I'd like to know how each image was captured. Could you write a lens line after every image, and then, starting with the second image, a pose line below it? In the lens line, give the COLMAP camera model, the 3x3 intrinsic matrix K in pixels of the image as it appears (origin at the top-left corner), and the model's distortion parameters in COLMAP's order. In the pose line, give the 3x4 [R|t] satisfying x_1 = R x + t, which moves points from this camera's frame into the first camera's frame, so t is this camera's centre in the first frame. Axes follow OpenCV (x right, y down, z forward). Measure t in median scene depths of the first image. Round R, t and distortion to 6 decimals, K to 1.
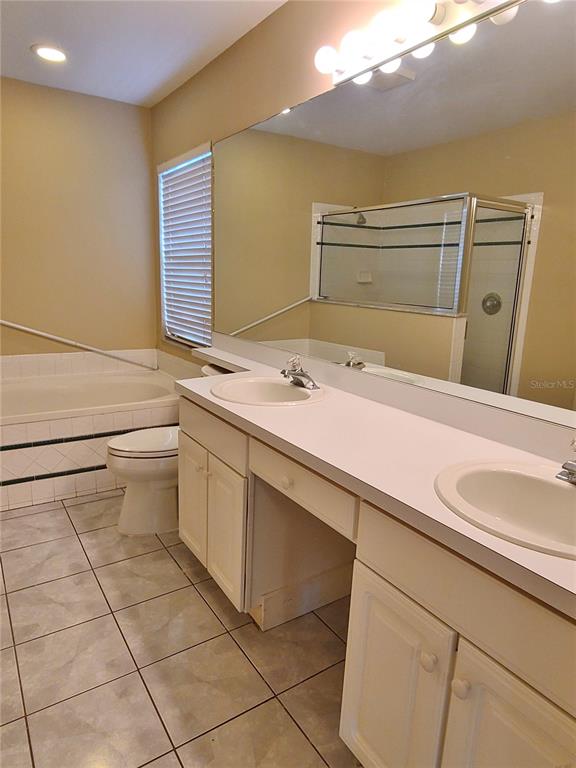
lens RADIAL K [[492.6, 0, 288.5], [0, 492.6, 381.3], [0, 0, 1]] dist [-0.001986, -0.000735]
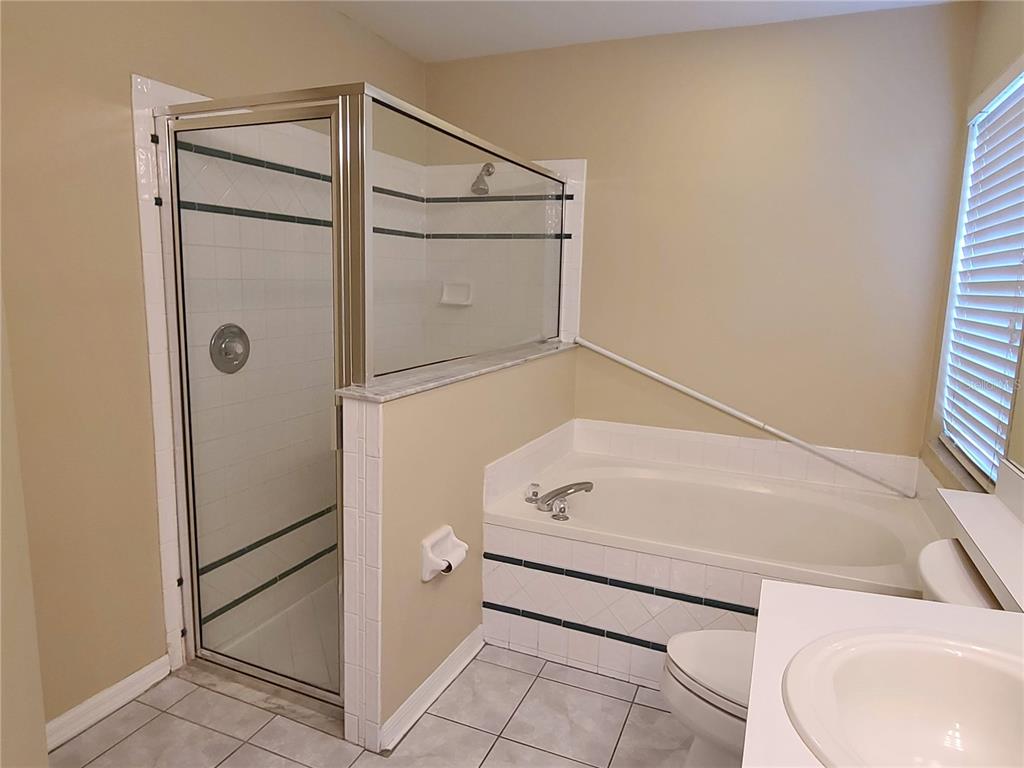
lens RADIAL K [[656.8, 0, 510.7], [0, 656.8, 381.6], [0, 0, 1]] dist [-0.001986, -0.000735]
pose [[0.552591, 0.108313, -0.826384, 0.075834], [-0.183533, 0.982995, 0.006114, -0.099151], [0.812993, 0.148290, 0.563073, 0.356607]]
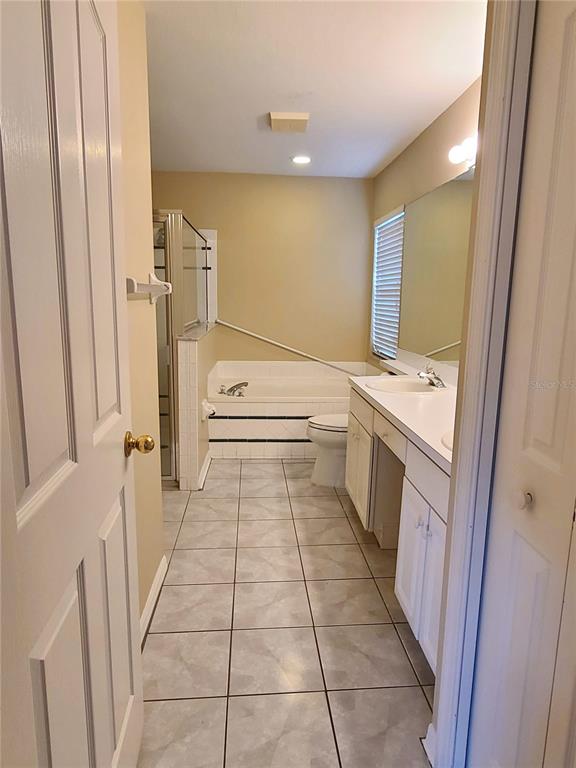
lens RADIAL K [[492.6, 0, 288.5], [0, 492.6, 381.3], [0, 0, 1]] dist [-0.001986, -0.000735]
pose [[0.873670, 0.062894, -0.482437, 0.240063], [-0.088383, 0.995627, -0.030259, 0.054199], [0.478425, 0.069075, 0.875408, -0.275709]]
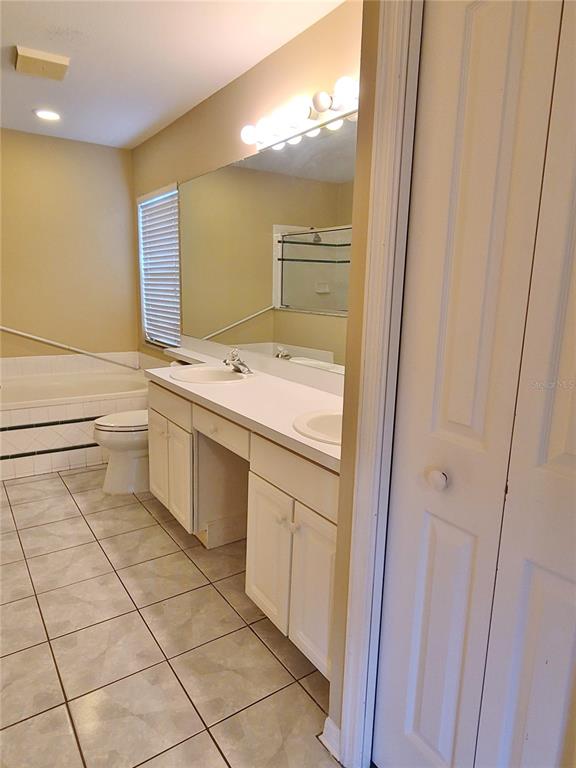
lens RADIAL K [[492.6, 0, 288.5], [0, 492.6, 381.3], [0, 0, 1]] dist [-0.001986, -0.000735]
pose [[0.999828, -0.012836, 0.013363, 0.101661], [0.013093, 0.999727, -0.019356, 0.045180], [-0.013111, 0.019527, 0.999723, -0.241410]]
